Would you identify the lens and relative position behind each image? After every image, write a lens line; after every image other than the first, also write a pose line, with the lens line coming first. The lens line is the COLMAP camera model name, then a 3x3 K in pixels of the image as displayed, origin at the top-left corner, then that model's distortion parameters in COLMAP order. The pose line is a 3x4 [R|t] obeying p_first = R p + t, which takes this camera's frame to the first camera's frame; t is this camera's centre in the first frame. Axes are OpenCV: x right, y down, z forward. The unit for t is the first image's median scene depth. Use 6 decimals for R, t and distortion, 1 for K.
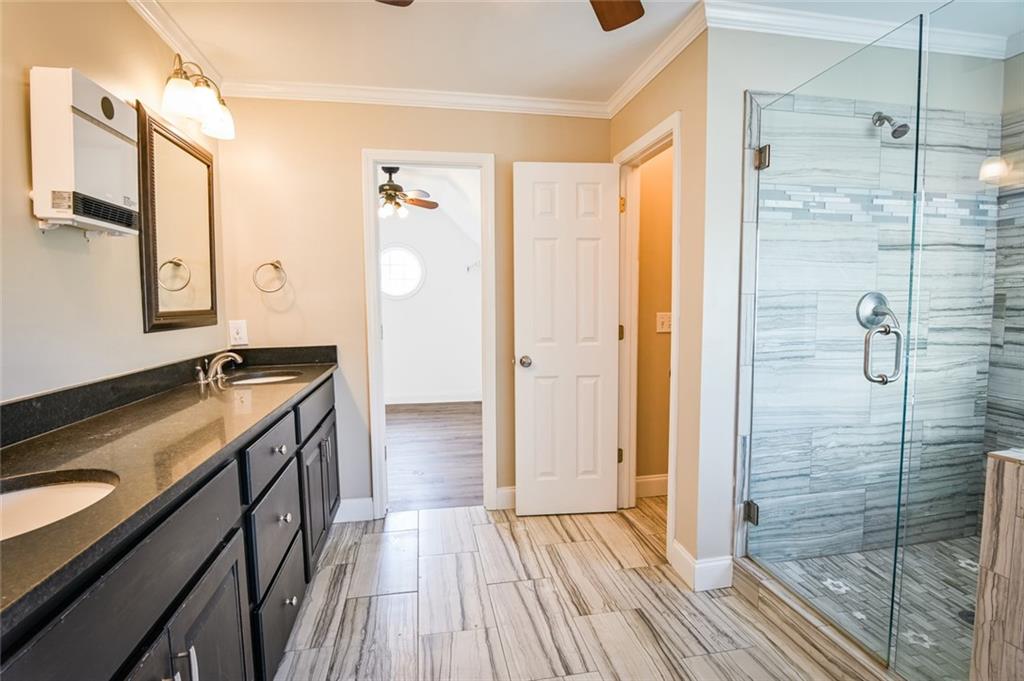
lens RADIAL K [[502.1, 0, 513.0], [0, 502.1, 340.6], [0, 0, 1]] dist [-0.021647, 0.000378]
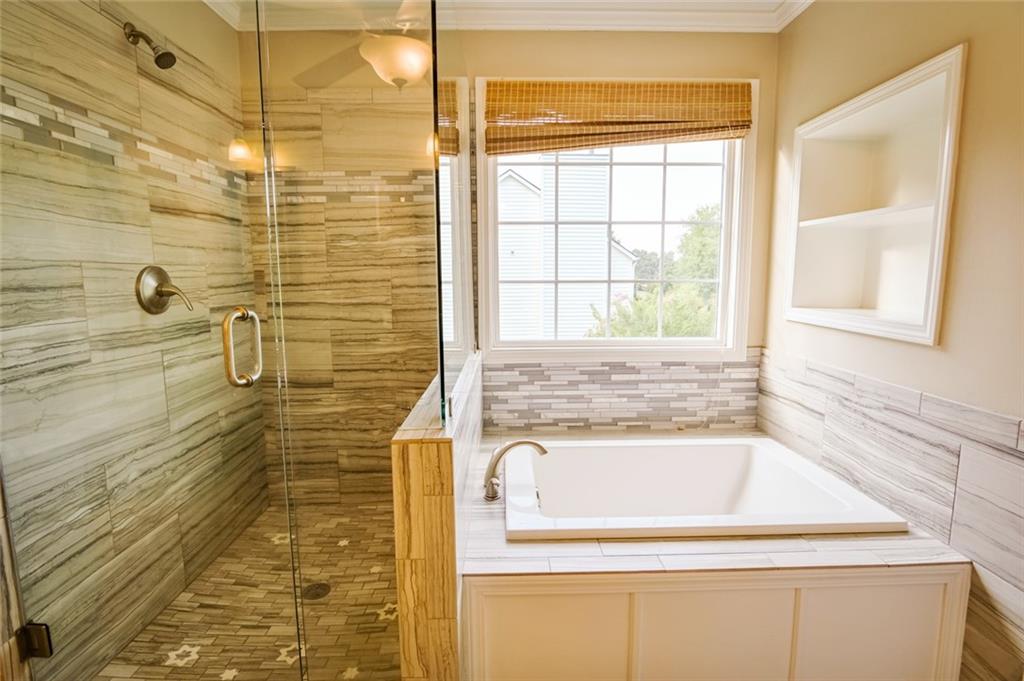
lens RADIAL K [[502.1, 0, 511.7], [0, 502.1, 340.3], [0, 0, 1]] dist [-0.021647, 0.000378]
pose [[0.180089, -0.119536, 0.976360, 0.061166], [0.079551, 0.991107, 0.106668, -0.021119], [-0.980428, 0.058461, 0.187997, 0.316795]]
